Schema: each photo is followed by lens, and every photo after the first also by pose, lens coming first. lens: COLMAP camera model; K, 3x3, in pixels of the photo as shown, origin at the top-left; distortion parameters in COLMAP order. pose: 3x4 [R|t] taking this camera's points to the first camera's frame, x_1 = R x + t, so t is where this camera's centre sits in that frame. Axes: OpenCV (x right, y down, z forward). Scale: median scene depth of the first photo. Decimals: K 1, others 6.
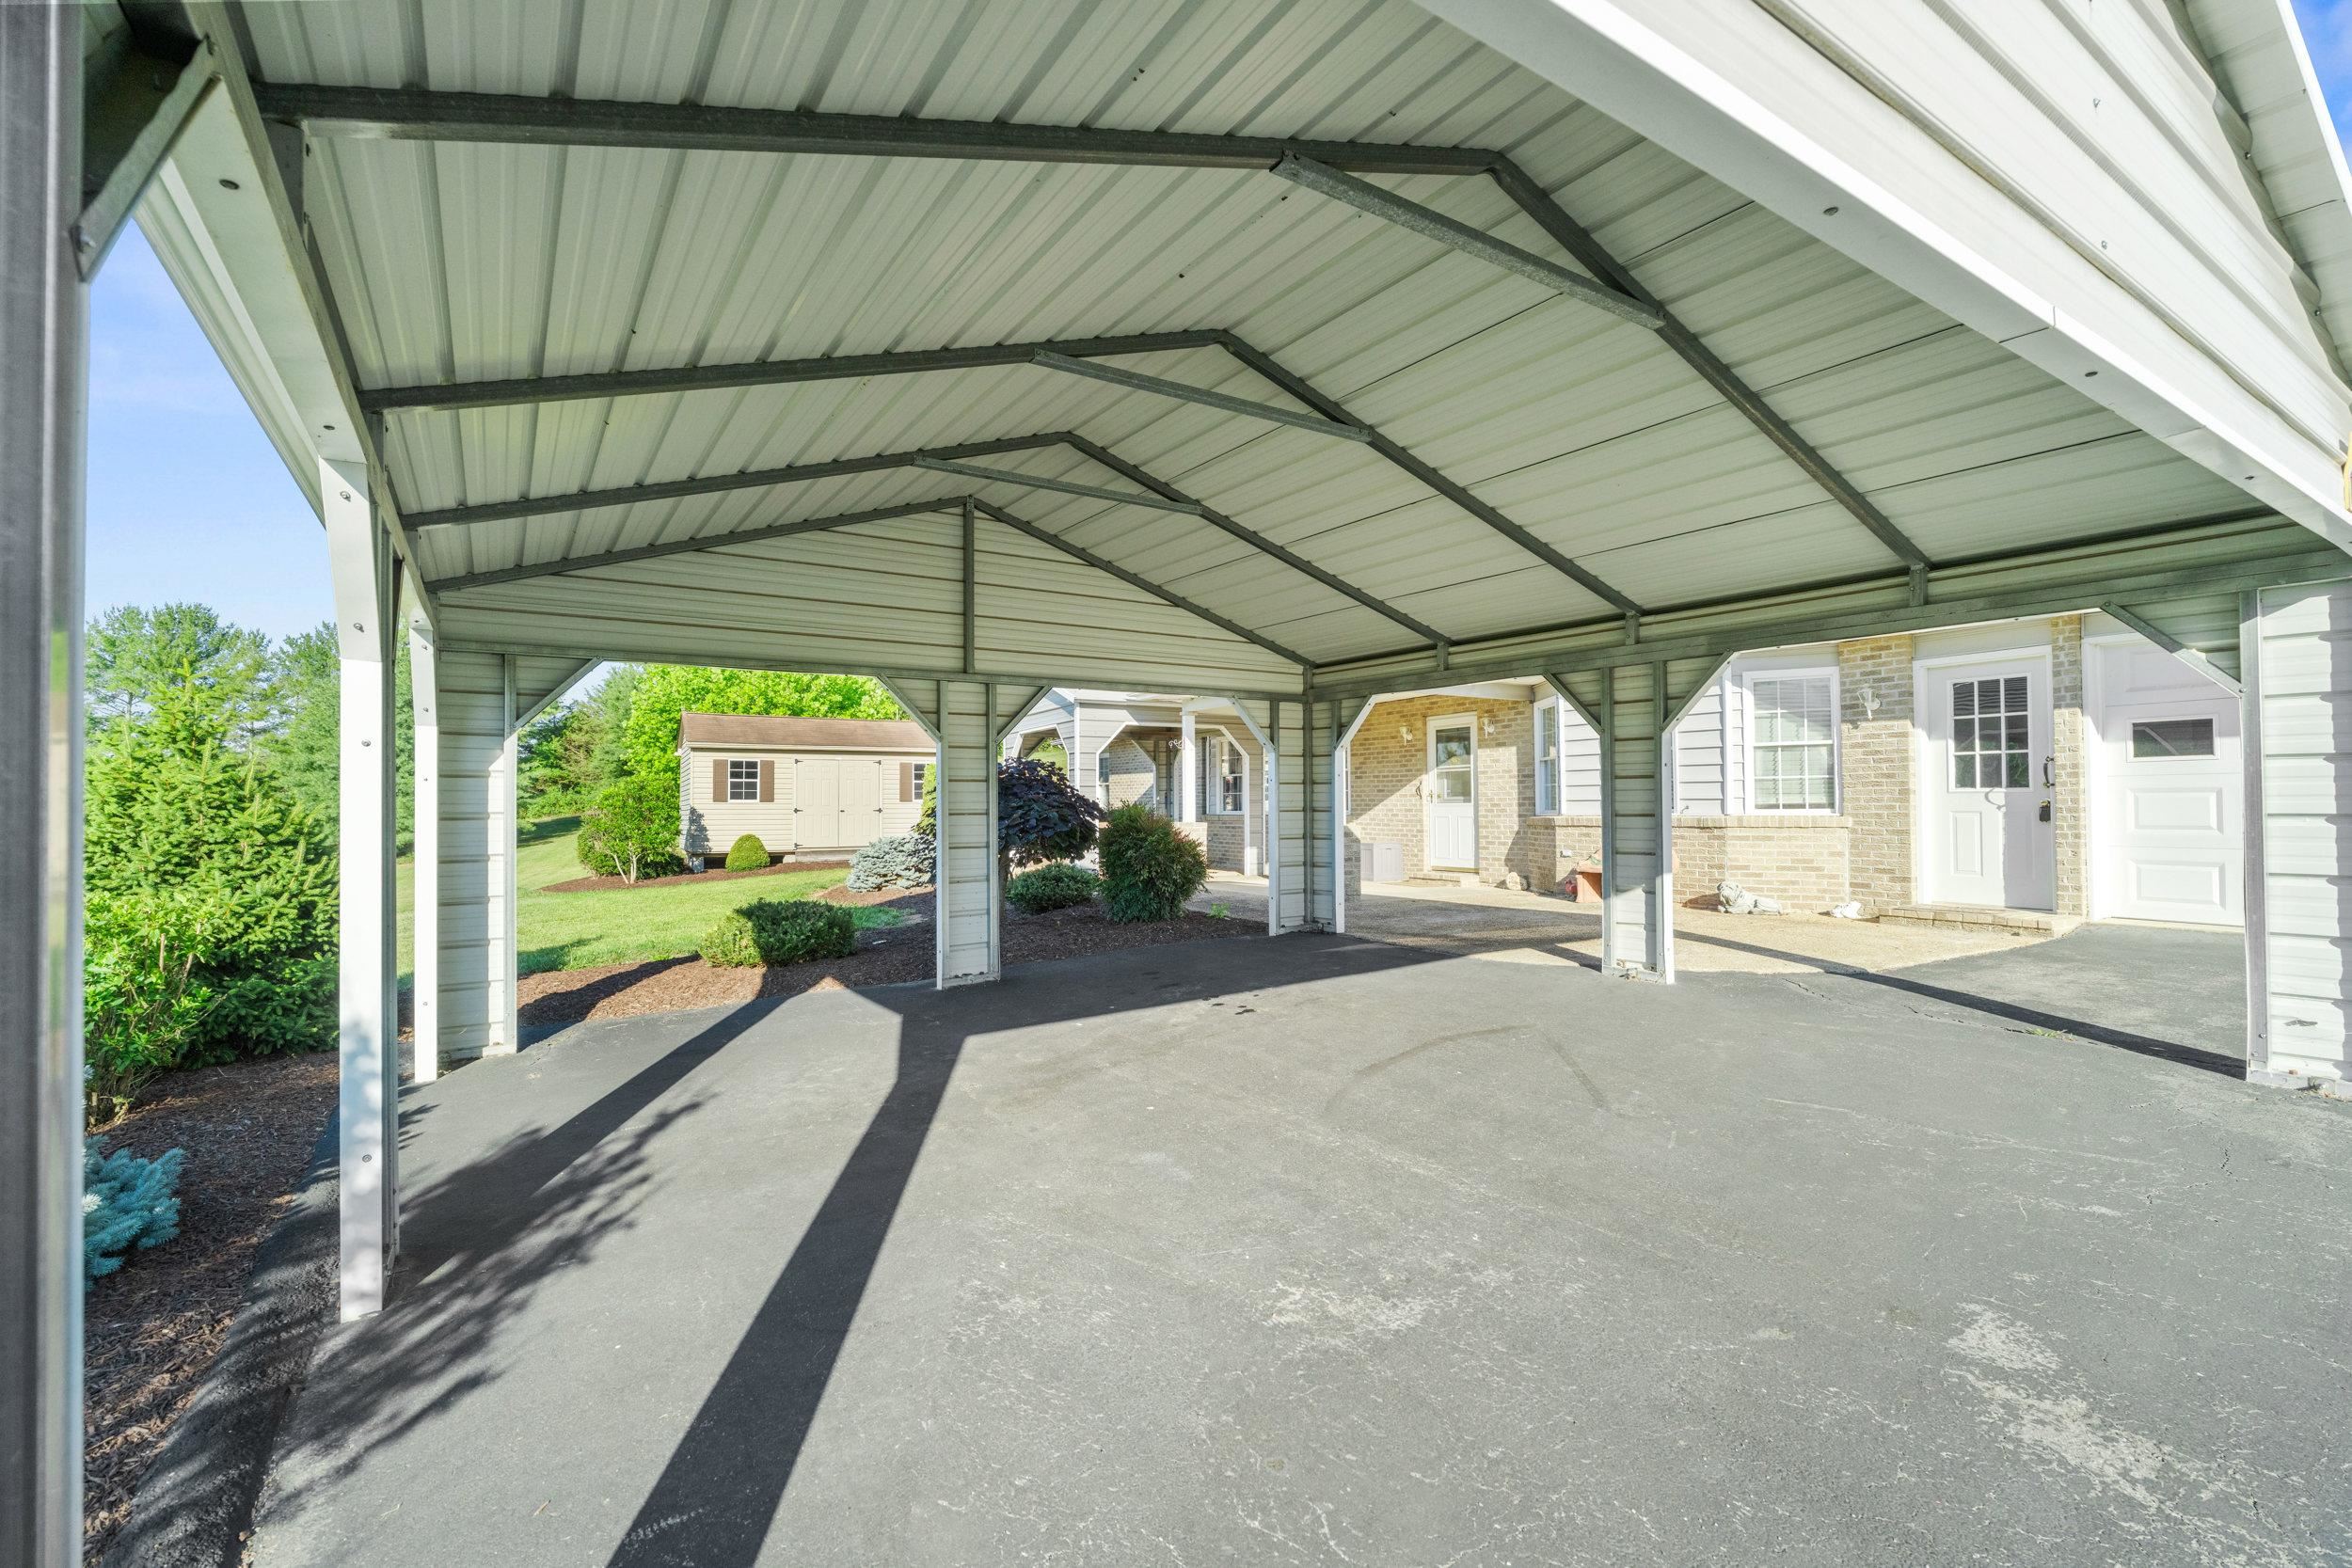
lens RADIAL K [[1046.9, 0, 1180.6], [0, 1046.9, 789.8], [0, 0, 1]] dist [-0.014999, -0.000181]
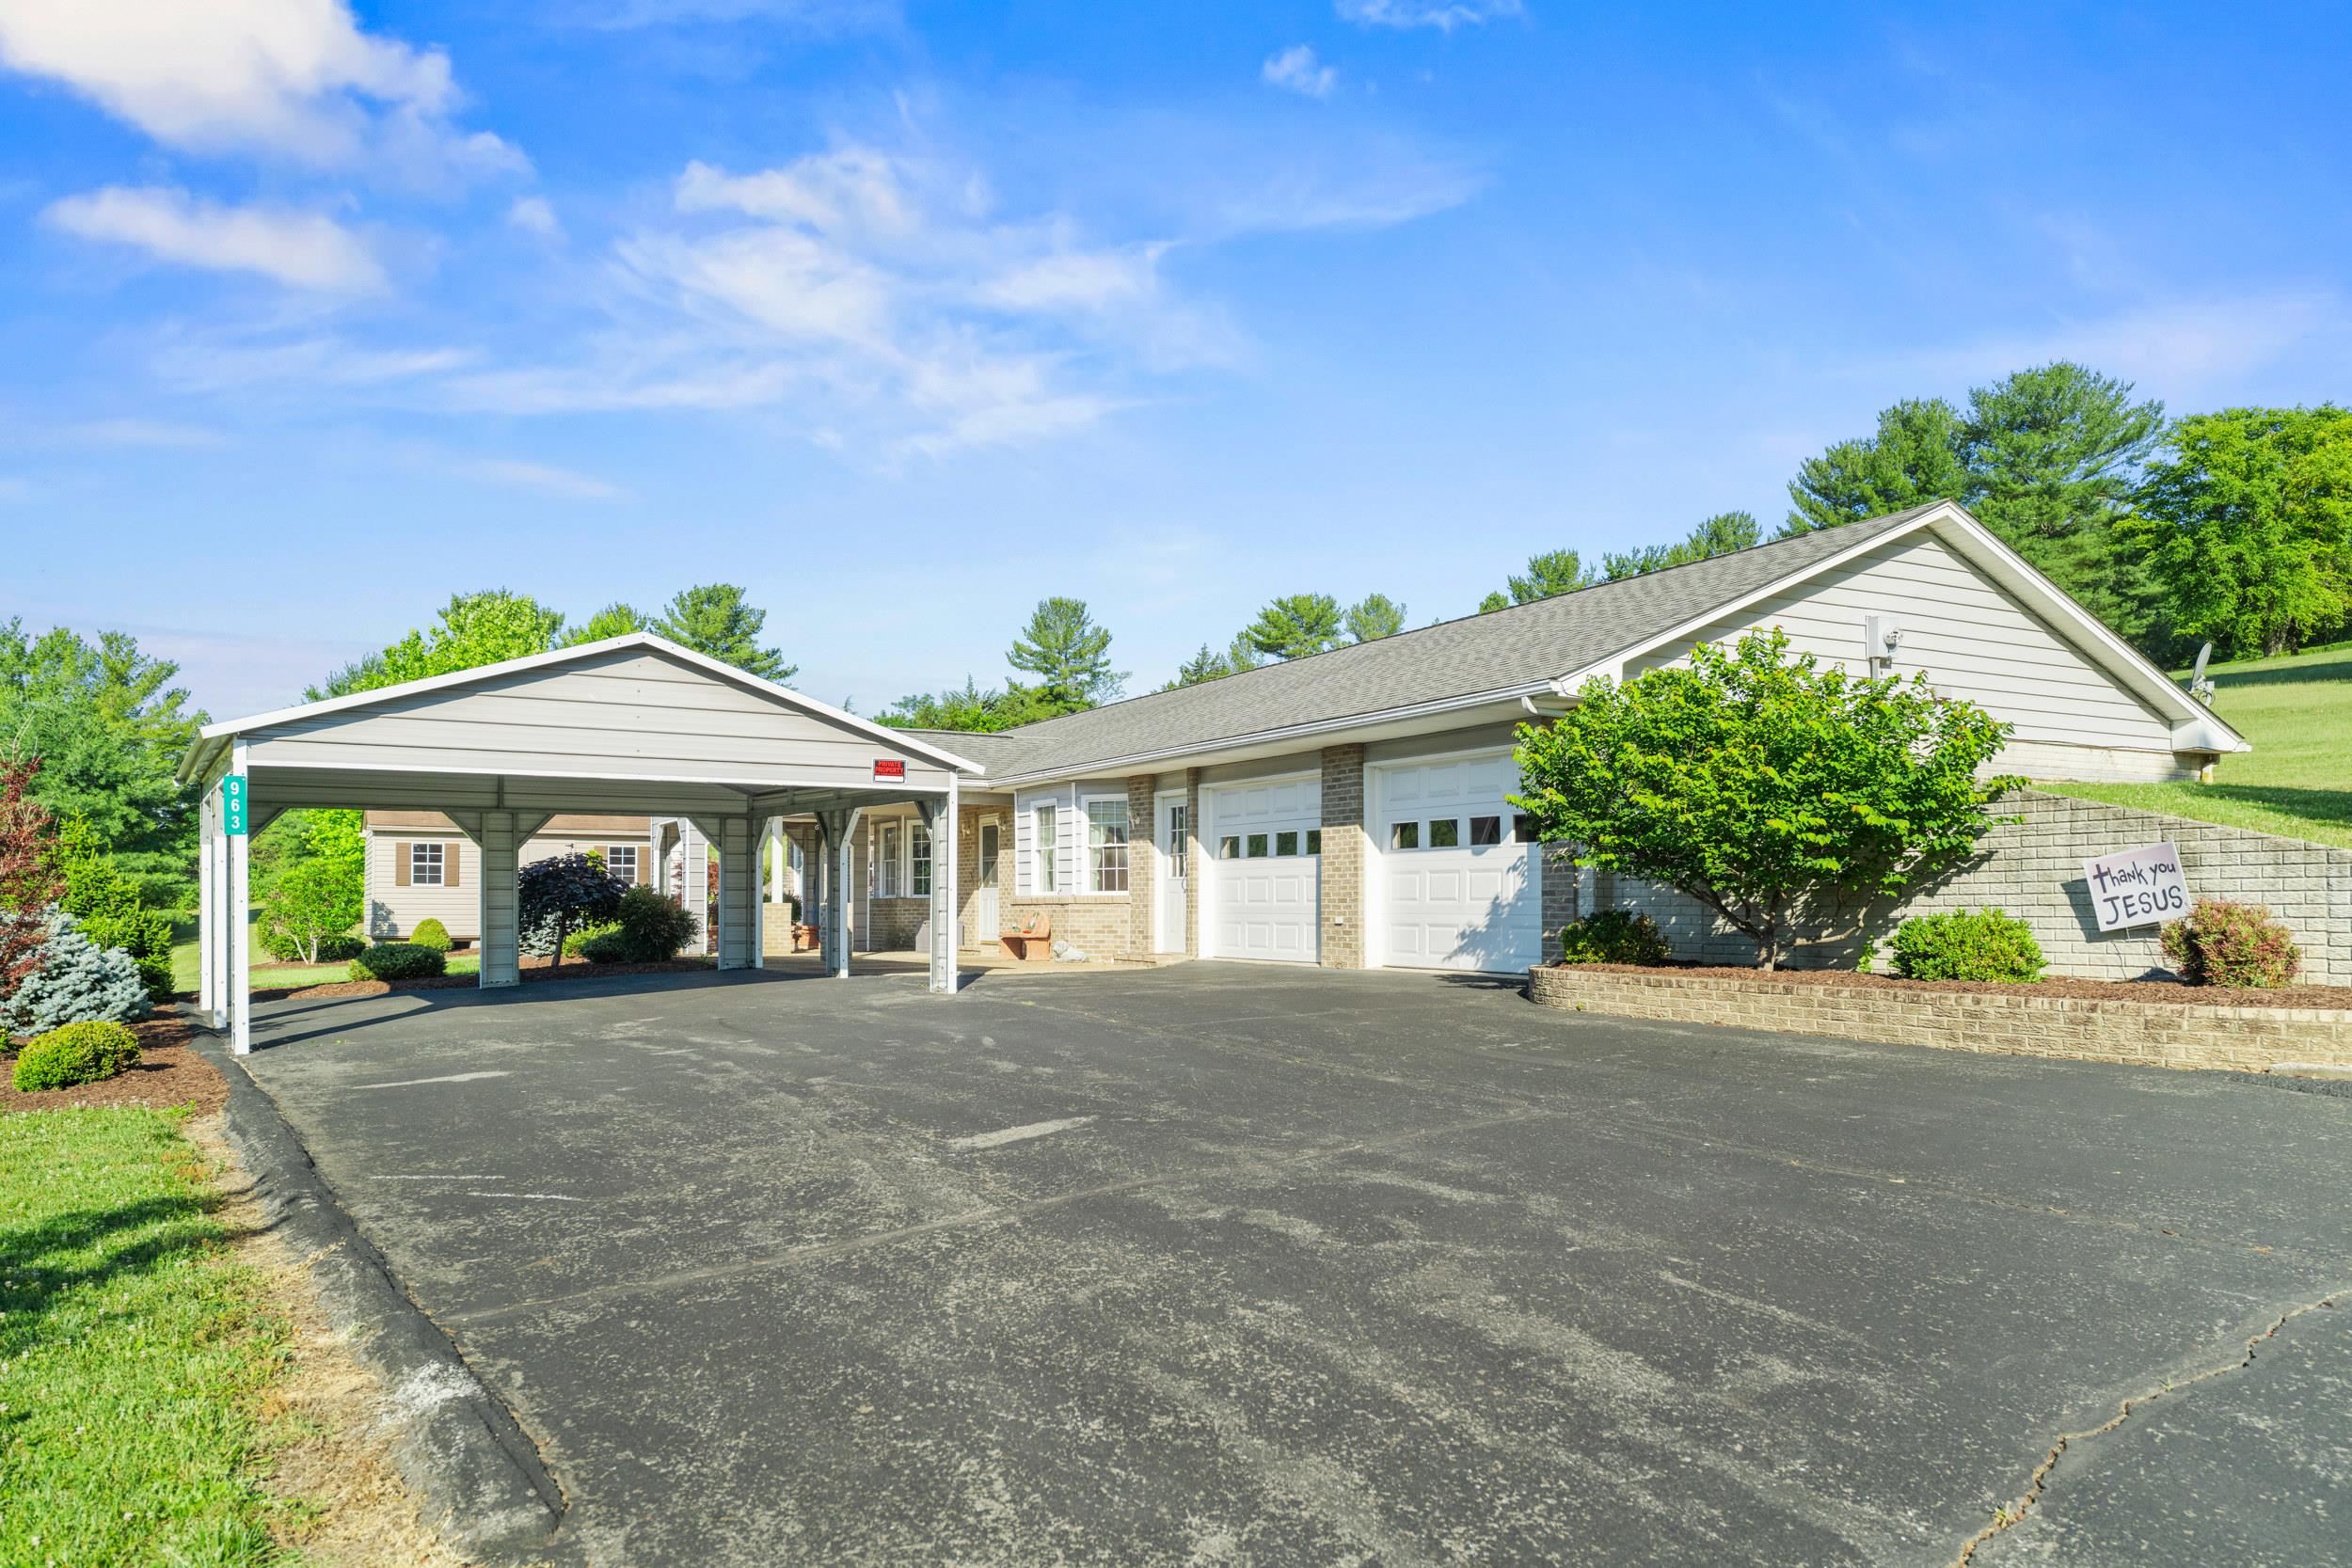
lens RADIAL K [[1669.9, 0, 1178.3], [0, 1669.9, 866.4], [0, 0, 1]] dist [0.001233, -0.000143]
pose [[0.999928, 0.004380, -0.011214, 0.317270], [-0.004441, 0.999976, -0.005410, -0.001503], [0.011190, 0.005459, 0.999922, -0.585149]]
